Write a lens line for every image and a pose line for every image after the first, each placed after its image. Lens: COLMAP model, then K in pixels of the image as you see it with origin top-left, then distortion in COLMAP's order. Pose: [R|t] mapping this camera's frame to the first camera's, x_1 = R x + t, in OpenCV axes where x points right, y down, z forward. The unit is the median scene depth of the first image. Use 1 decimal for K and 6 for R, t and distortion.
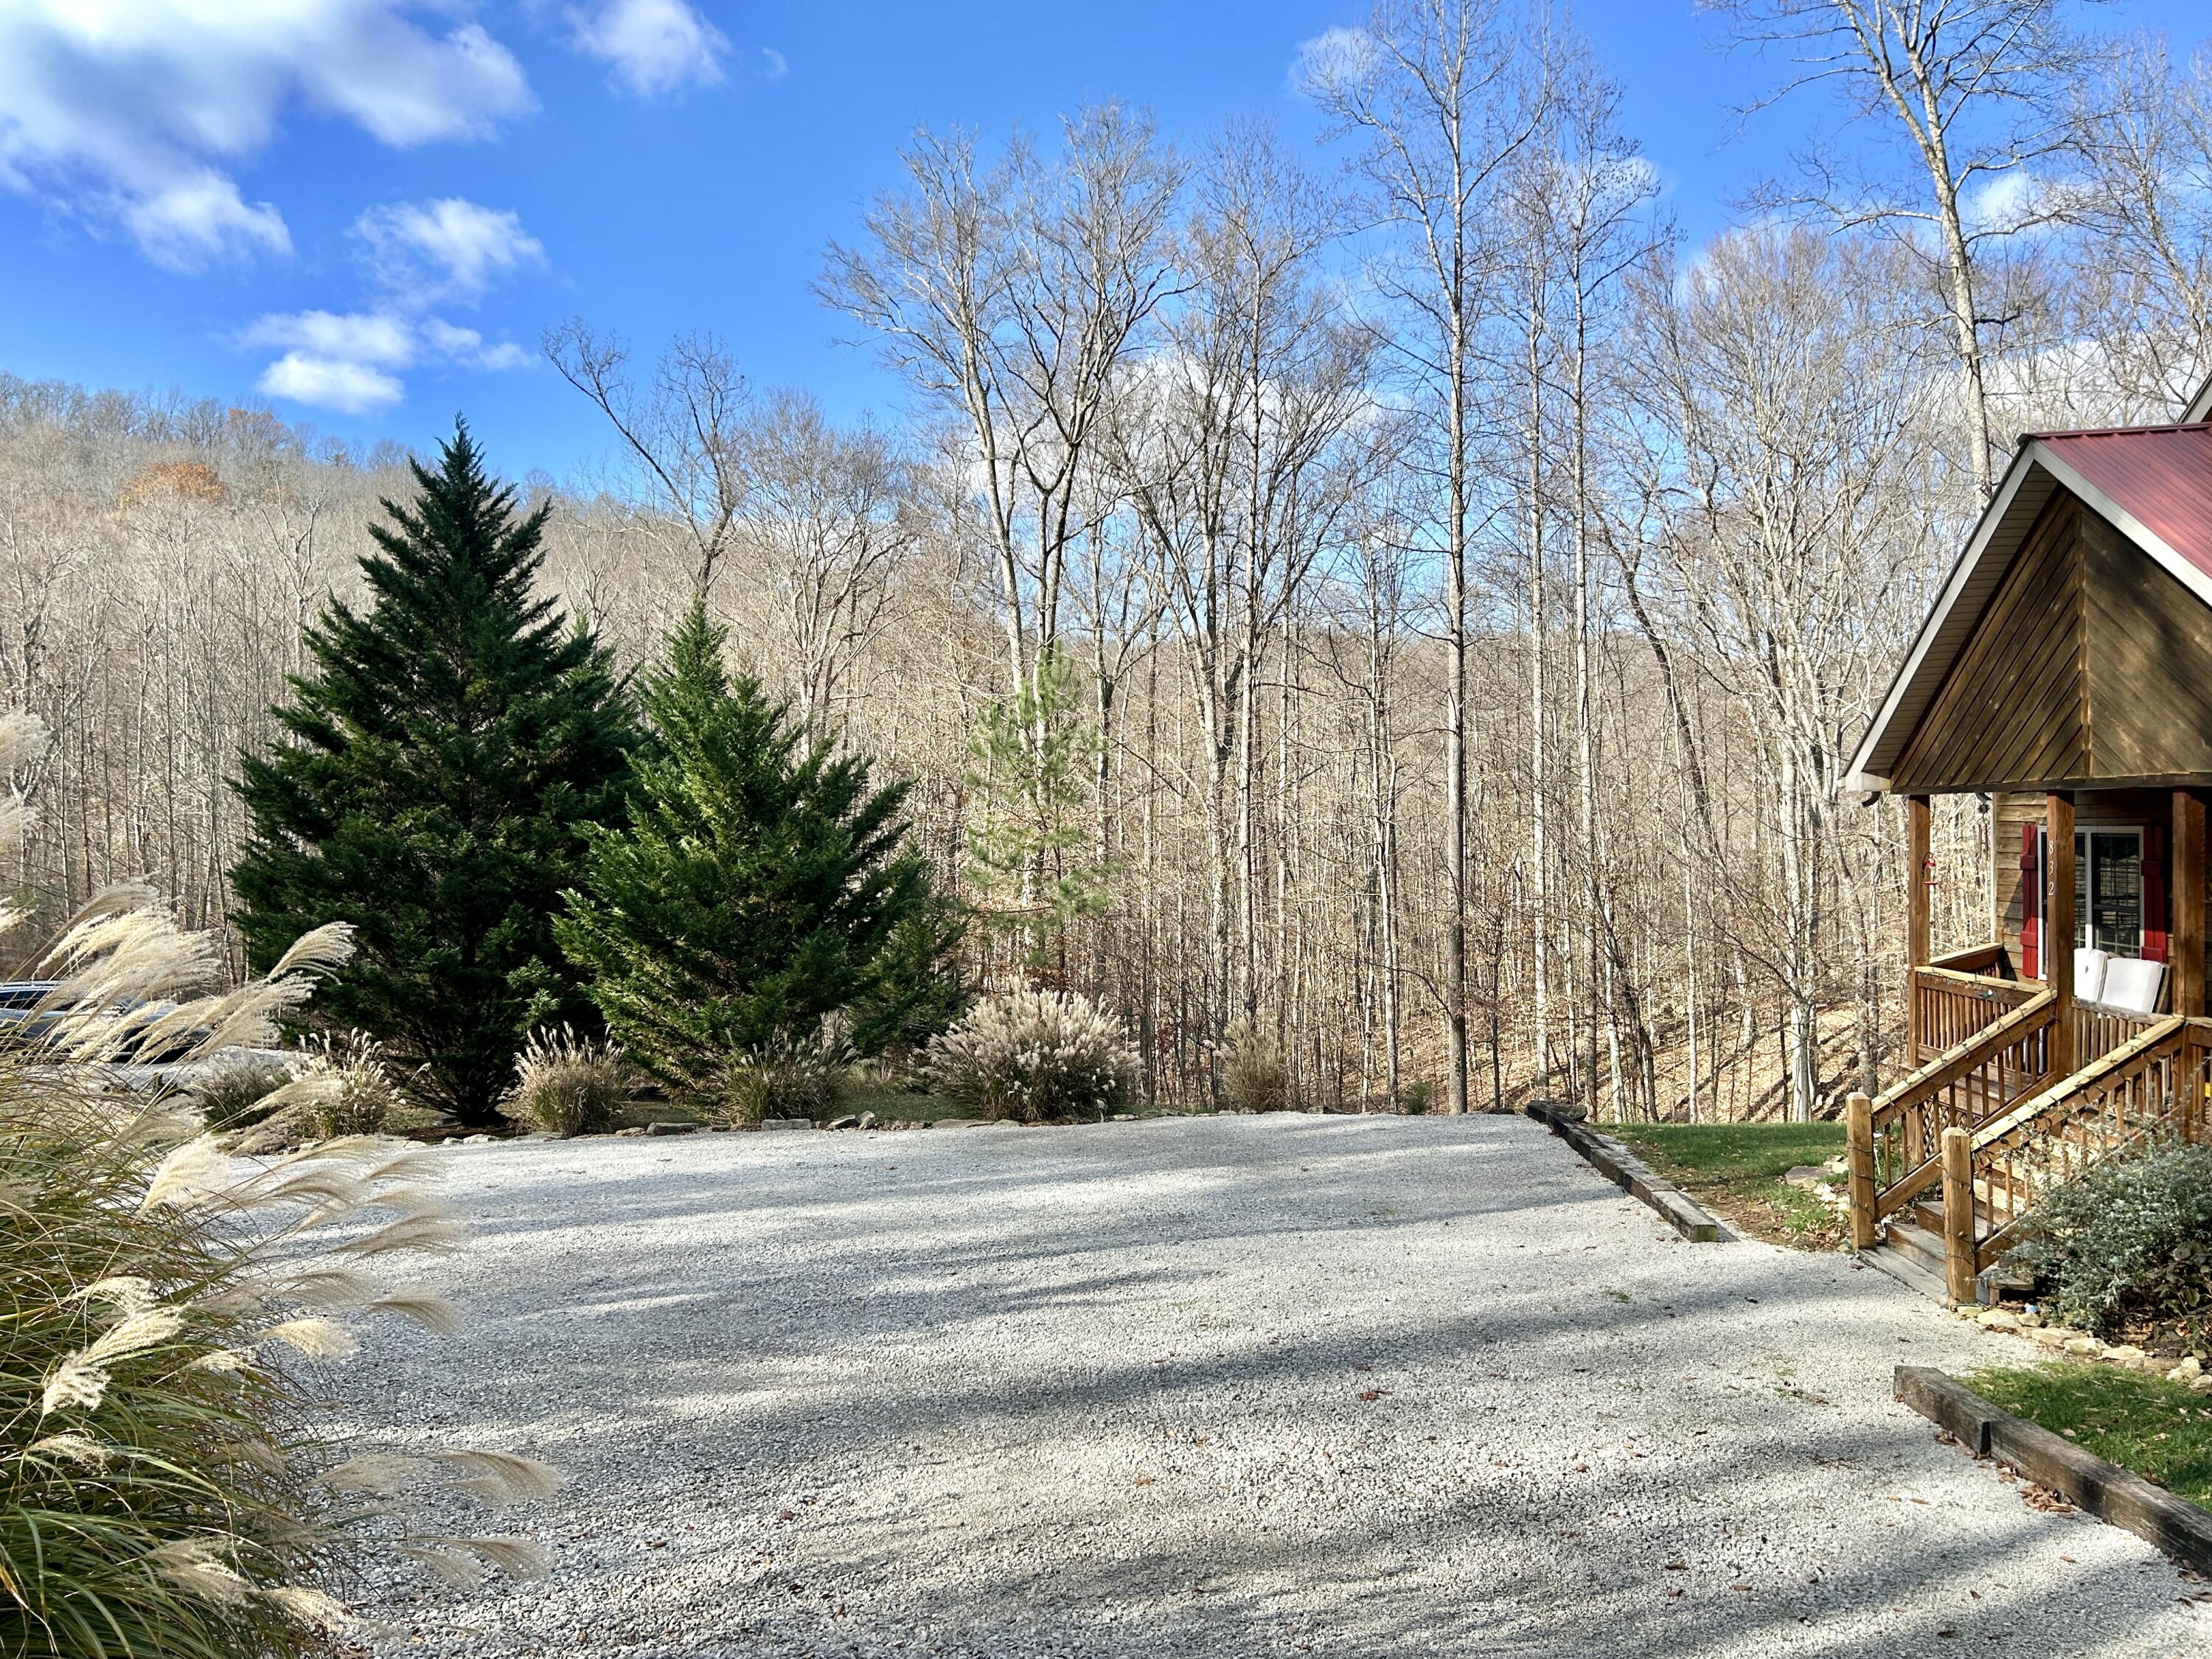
lens RADIAL K [[1706.2, 0, 1107.9], [0, 1706.2, 821.9], [0, 0, 1]] dist [0.026551, -0.007122]
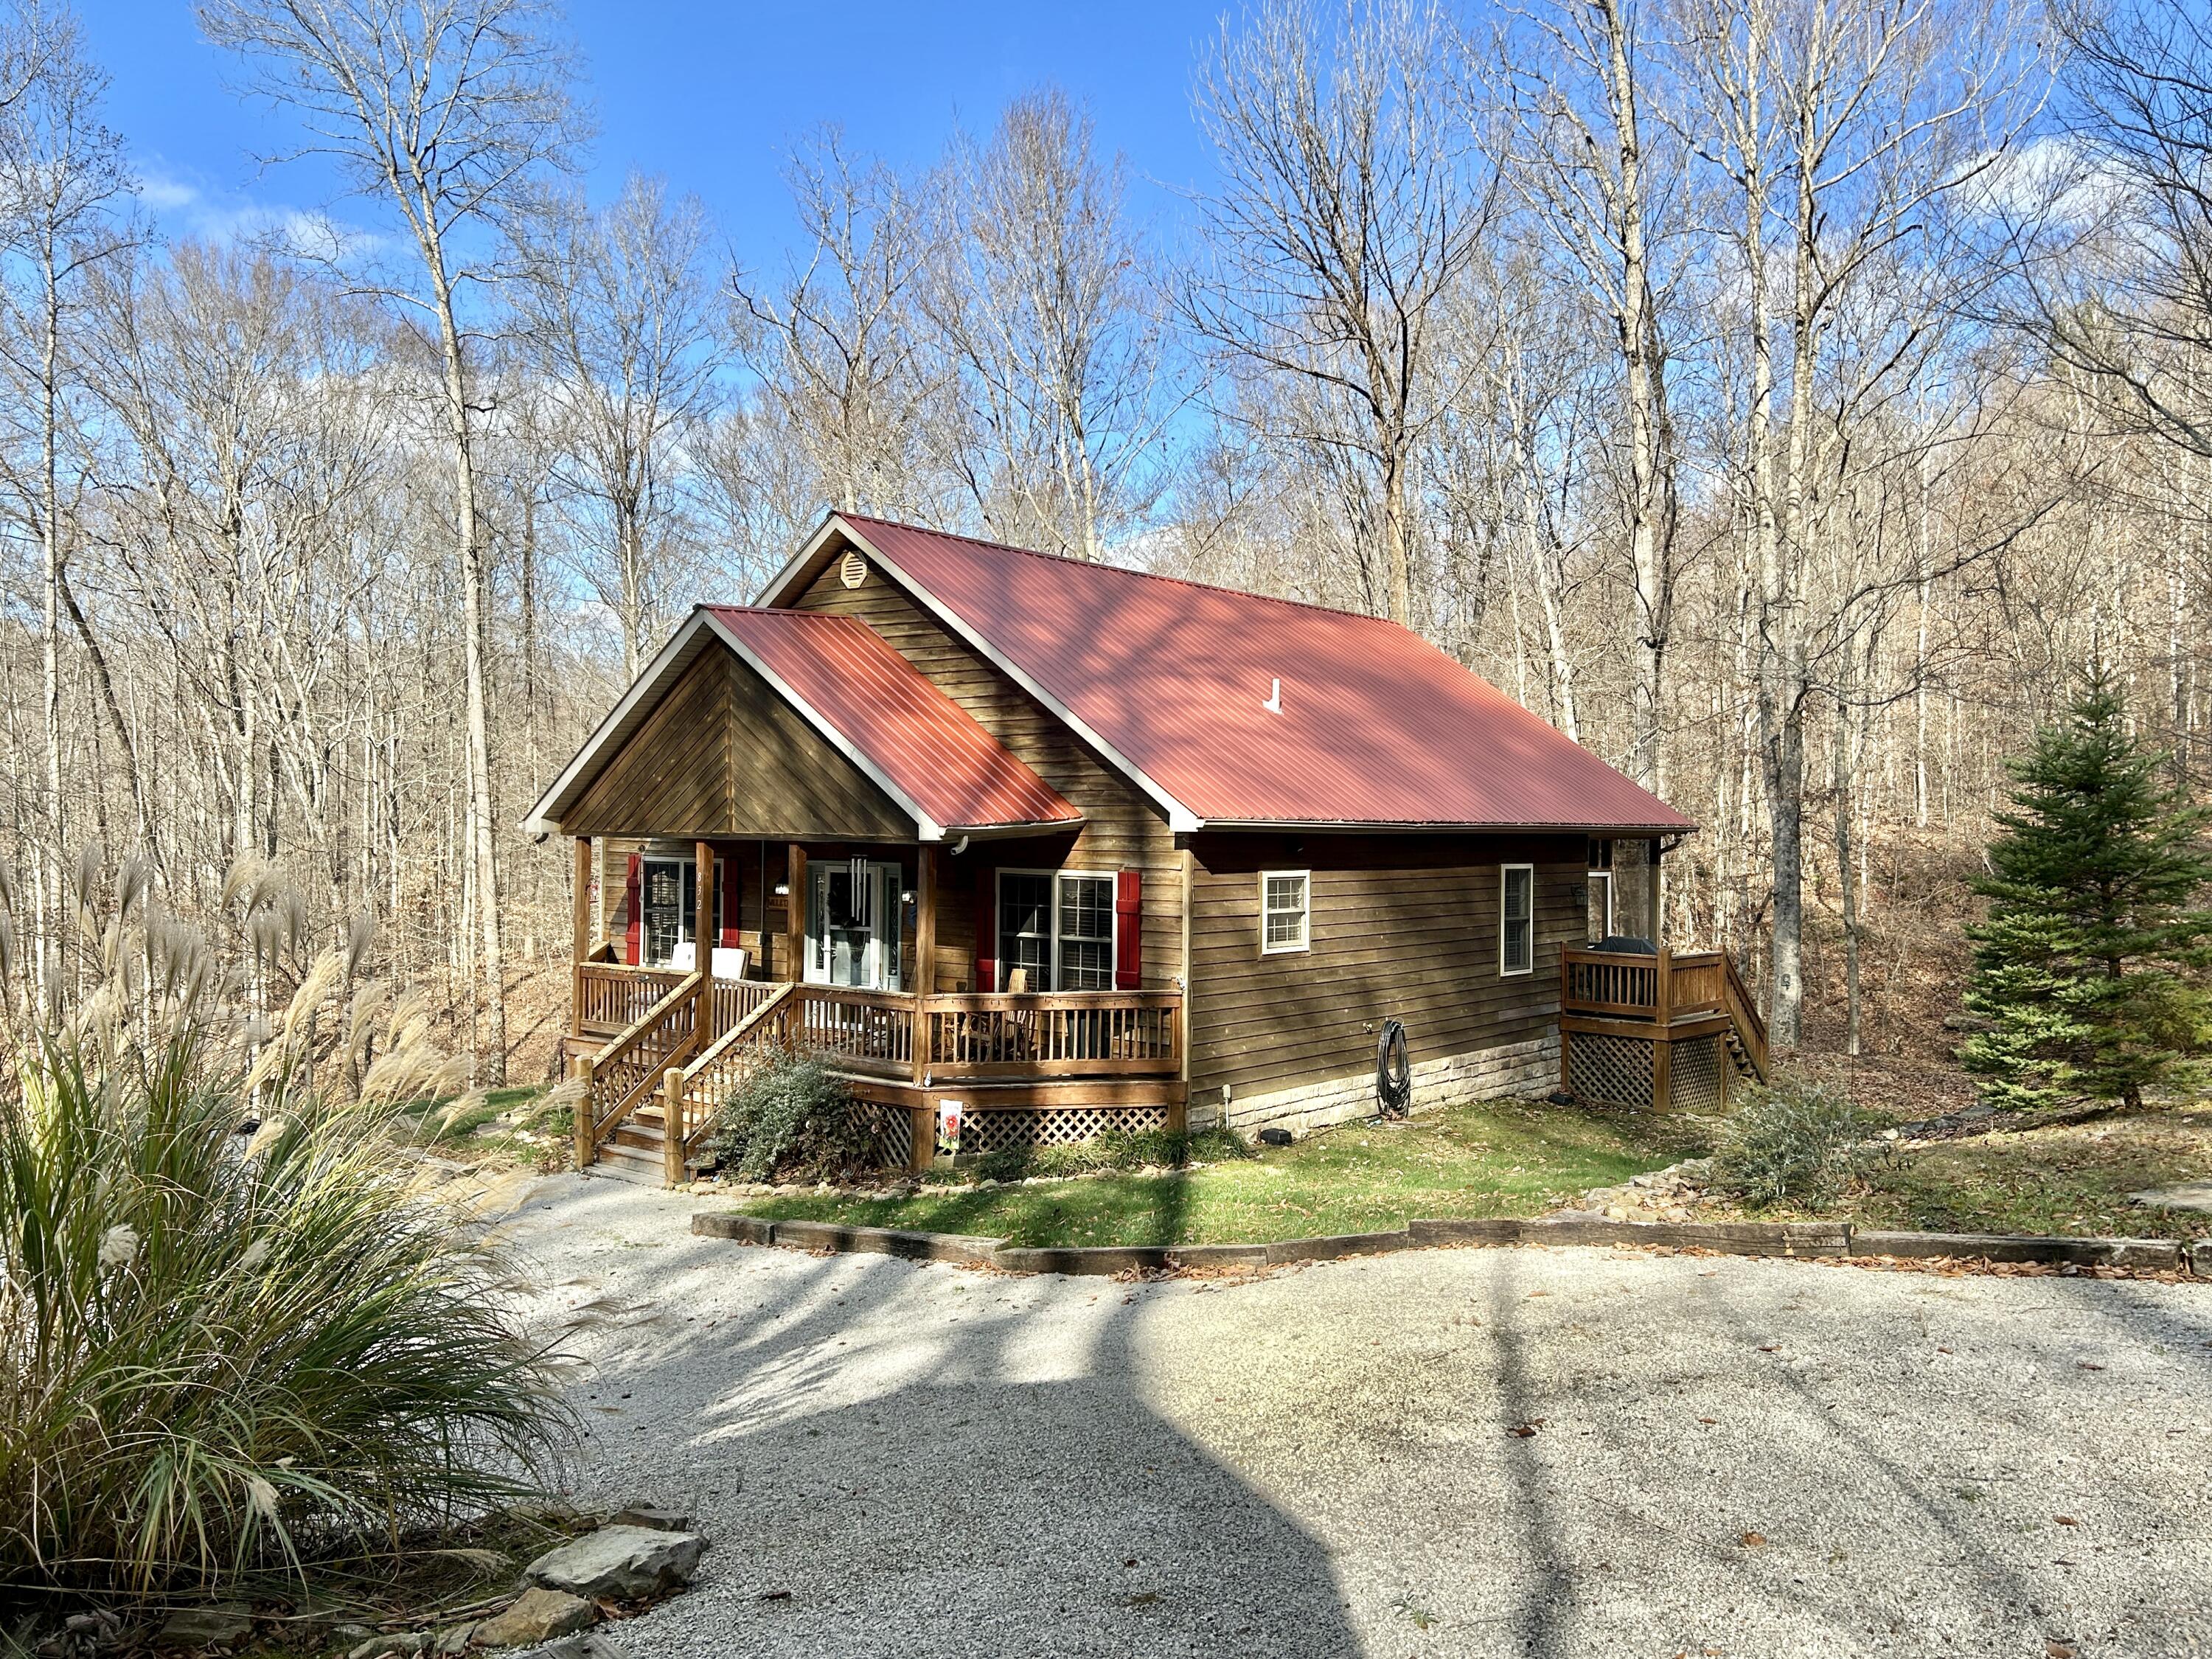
lens RADIAL K [[1706.2, 0, 1105.6], [0, 1706.2, 834.2], [0, 0, 1]] dist [0.026551, -0.007122]
pose [[0.624949, 0.003074, 0.780660, -0.405031], [-0.010584, 0.999934, 0.004536, -0.034237], [-0.780594, -0.011097, 0.624940, -0.210840]]
